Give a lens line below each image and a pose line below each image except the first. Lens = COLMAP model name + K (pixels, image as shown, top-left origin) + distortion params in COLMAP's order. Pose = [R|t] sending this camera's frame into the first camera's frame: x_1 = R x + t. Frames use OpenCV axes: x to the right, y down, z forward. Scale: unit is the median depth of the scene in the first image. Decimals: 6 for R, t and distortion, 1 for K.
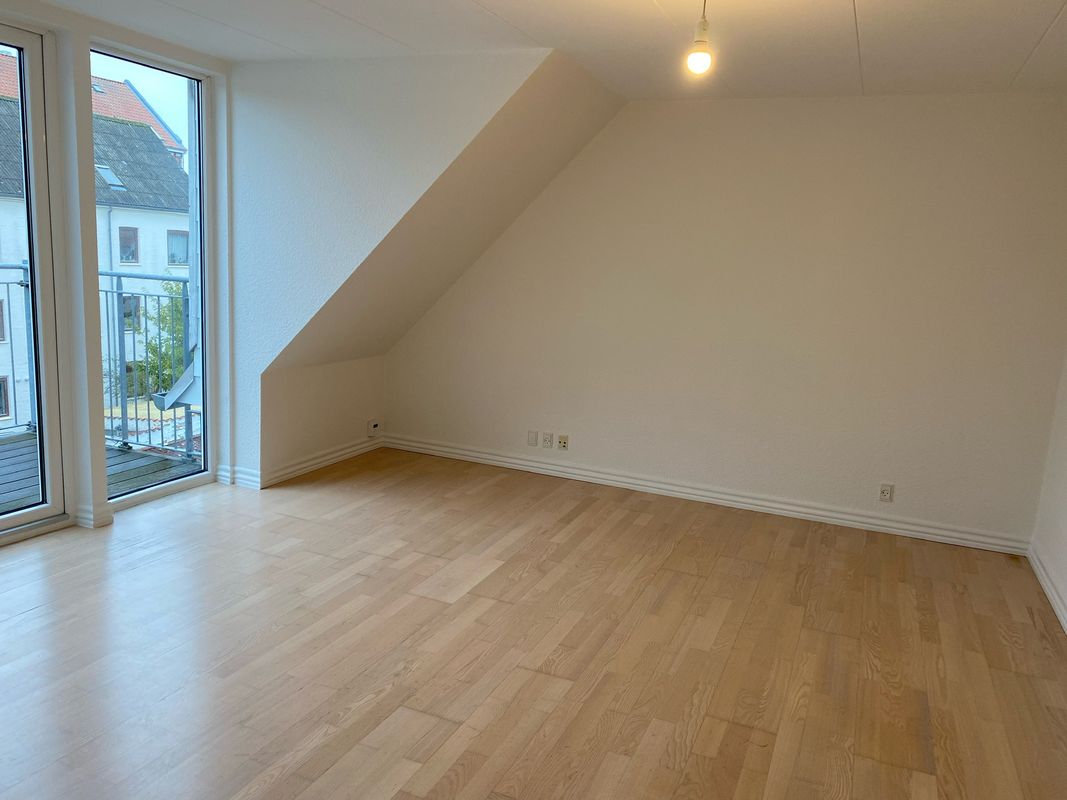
lens RADIAL K [[819.3, 0, 526.3], [0, 819.3, 400.1], [0, 0, 1]] dist [0.028801, -0.026565]
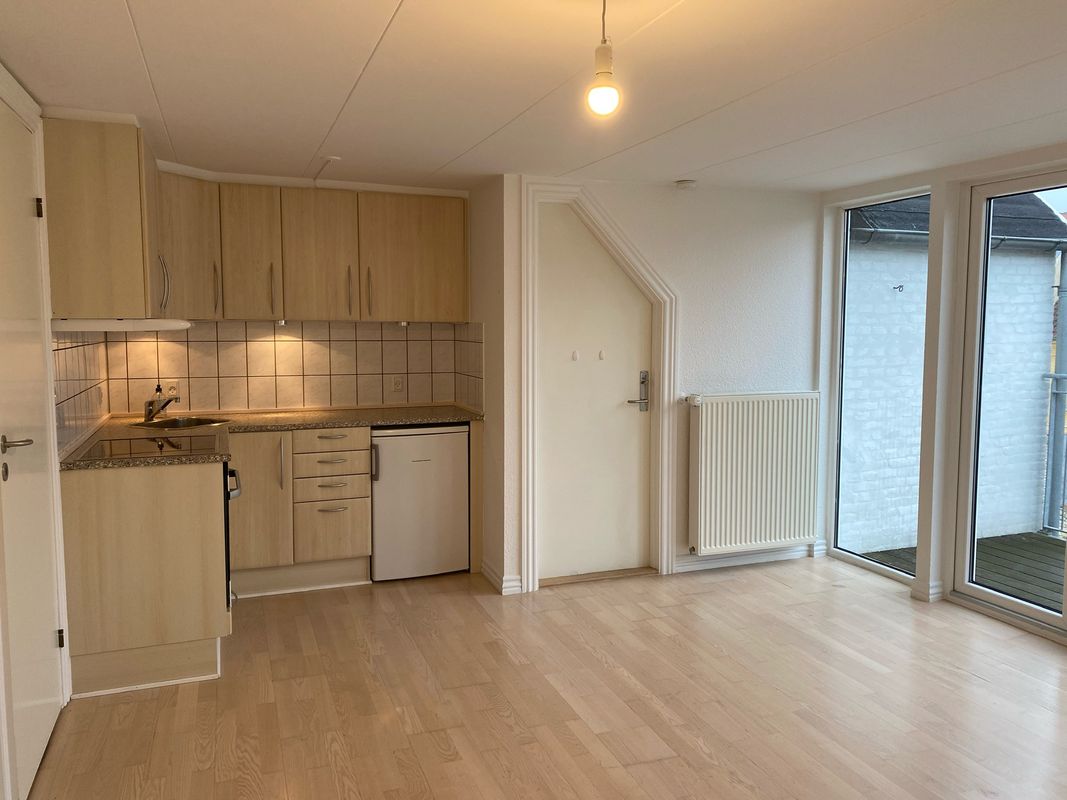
lens RADIAL K [[819.4, 0, 526.9], [0, 819.4, 390.1], [0, 0, 1]] dist [0.106901, -0.169524]
pose [[-0.722884, 0.000544, -0.690969, 0.811203], [-0.162832, 0.971702, 0.171118, -0.284397], [0.671509, 0.236211, -0.702339, 1.597783]]
